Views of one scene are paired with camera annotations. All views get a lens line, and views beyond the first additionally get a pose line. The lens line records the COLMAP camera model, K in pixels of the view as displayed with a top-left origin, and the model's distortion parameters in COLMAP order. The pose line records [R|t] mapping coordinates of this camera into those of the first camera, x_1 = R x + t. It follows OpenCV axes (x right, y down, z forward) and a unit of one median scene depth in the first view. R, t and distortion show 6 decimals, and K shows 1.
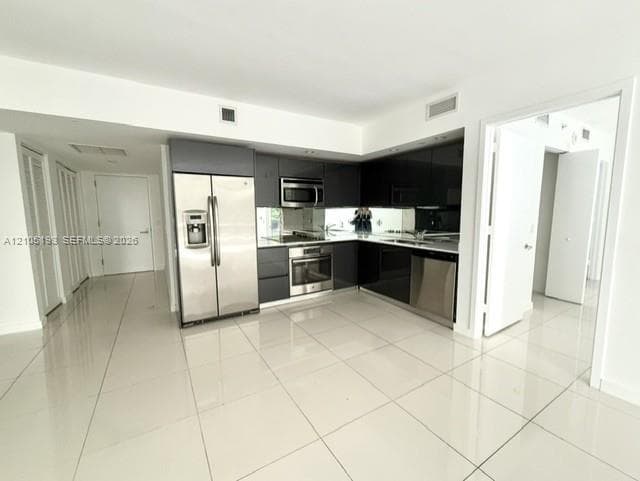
lens RADIAL K [[269.9, 0, 320.2], [0, 269.9, 242.2], [0, 0, 1]] dist [-0.002805, -0.000344]
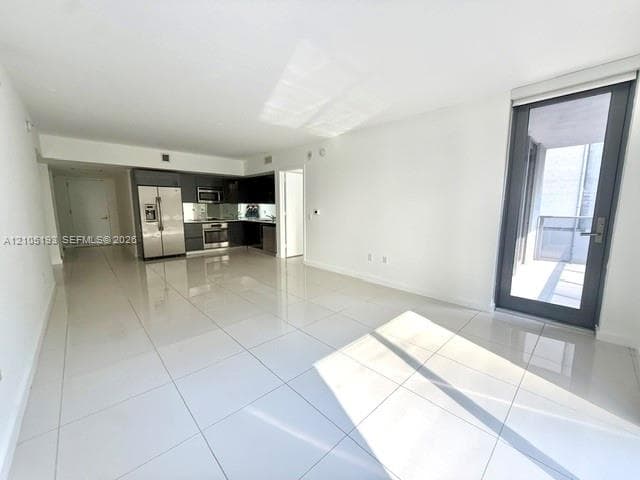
lens RADIAL K [[253.9, 0, 322.0], [0, 253.9, 241.4], [0, 0, 1]] dist [0.003477, 0.000609]
pose [[0.977519, -0.018808, 0.210008, 0.386420], [0.014226, 0.999627, 0.023309, 0.133578], [-0.210368, -0.019798, 0.977422, -1.105235]]
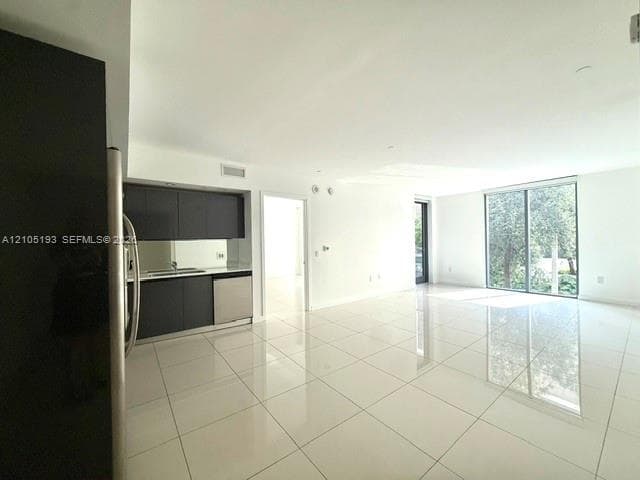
lens RADIAL K [[253.9, 0, 322.5], [0, 253.9, 238.6], [0, 0, 1]] dist [0.003477, 0.000609]
pose [[-0.097518, 0.014135, 0.995133, -0.845981], [0.126141, 0.992011, -0.001730, -0.070316], [-0.987207, 0.125359, -0.098522, 0.627772]]
